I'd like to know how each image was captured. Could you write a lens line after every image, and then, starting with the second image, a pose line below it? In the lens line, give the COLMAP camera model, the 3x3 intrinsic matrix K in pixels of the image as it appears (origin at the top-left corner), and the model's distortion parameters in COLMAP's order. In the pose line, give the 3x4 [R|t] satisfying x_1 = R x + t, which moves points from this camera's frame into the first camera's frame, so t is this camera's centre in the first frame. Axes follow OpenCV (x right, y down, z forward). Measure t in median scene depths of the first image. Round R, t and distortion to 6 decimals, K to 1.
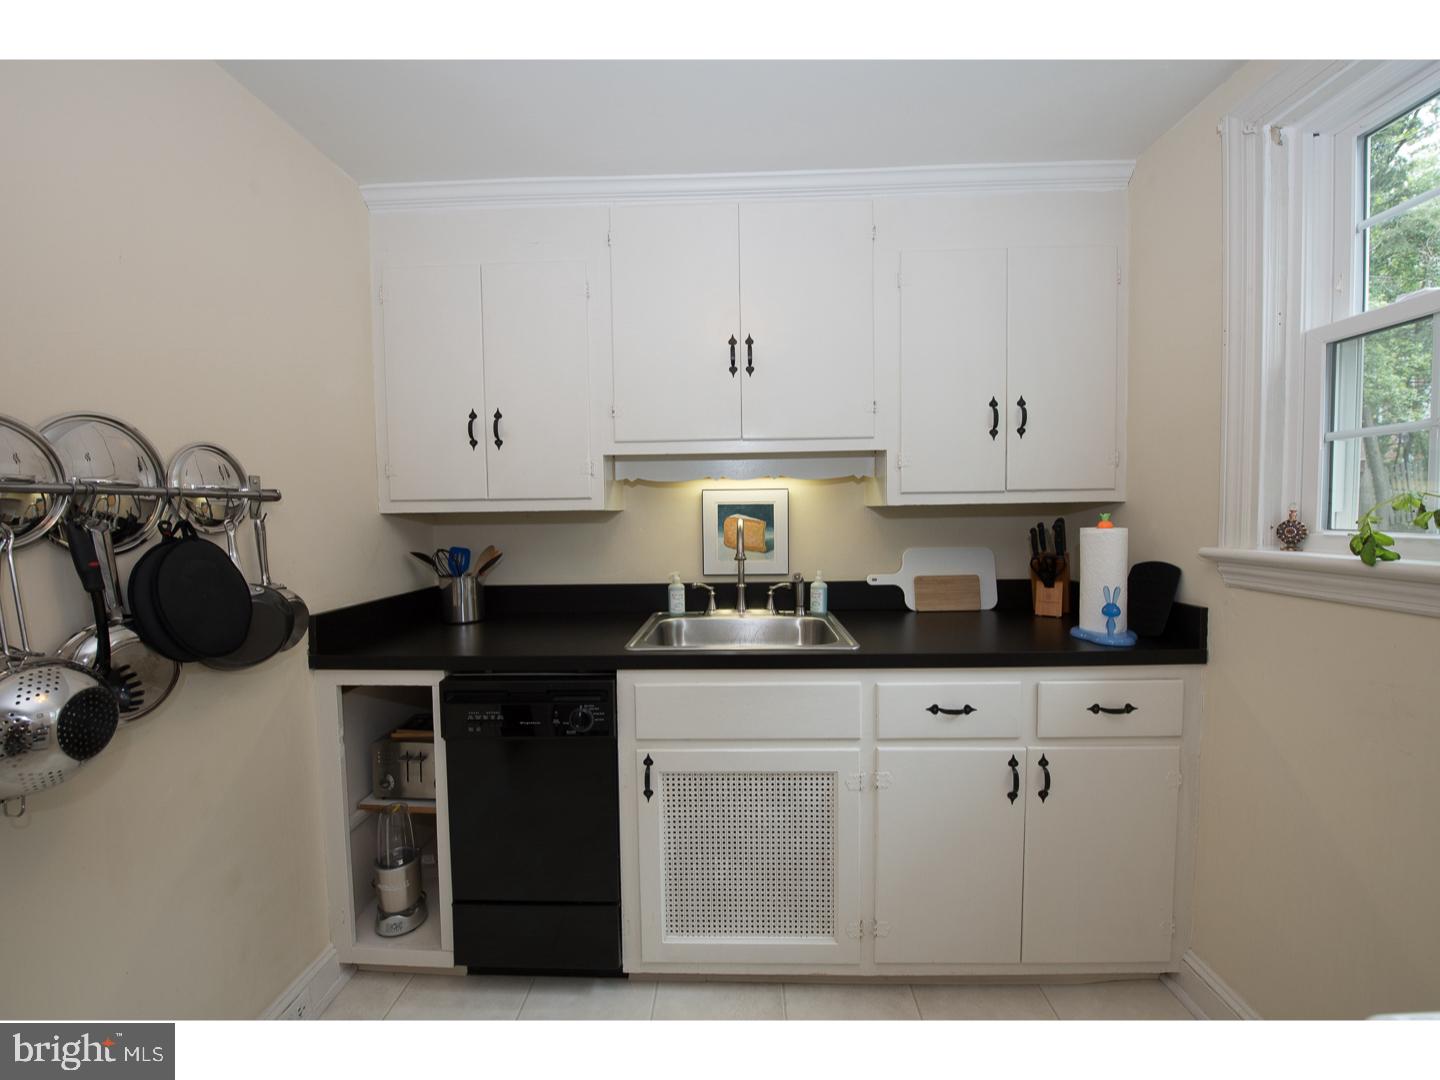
lens RADIAL K [[570.4, 0, 720.0], [0, 570.4, 540.0], [0, 0, 1]] dist [-0.015601, -0.000328]
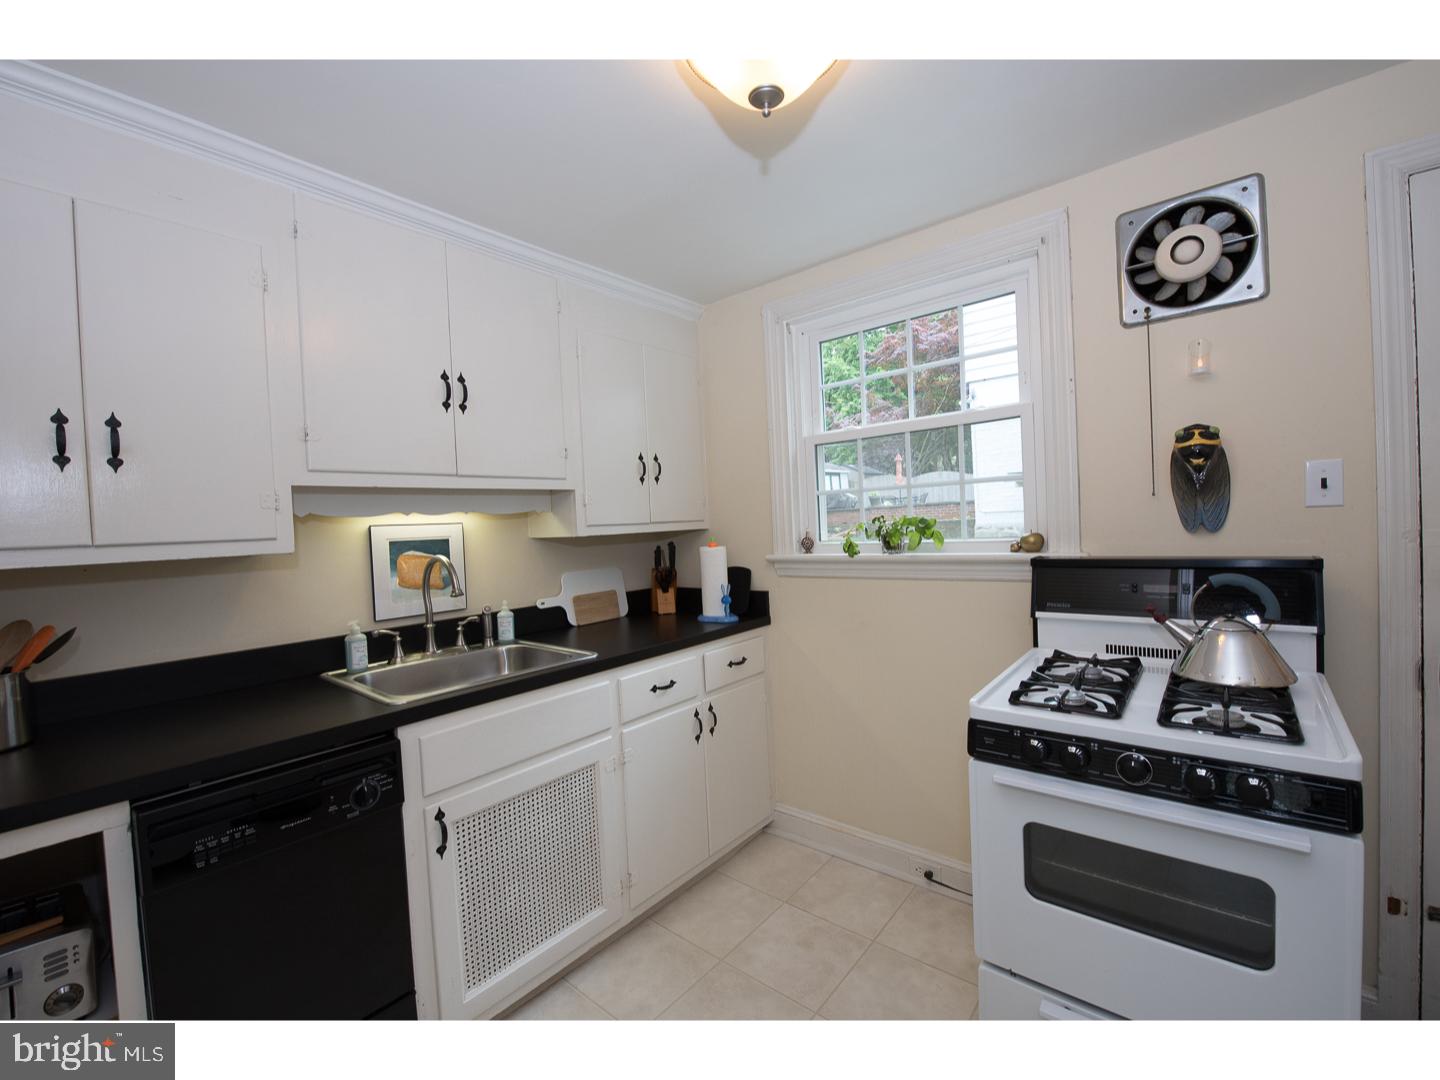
lens RADIAL K [[598.3, 0, 728.2], [0, 598.3, 539.3], [0, 0, 1]] dist [-0.000083, -0.005812]
pose [[0.615668, -0.035085, 0.787224, -0.503664], [0.074175, 0.997153, -0.013569, -0.014702], [-0.784507, 0.066746, 0.616517, -0.012683]]
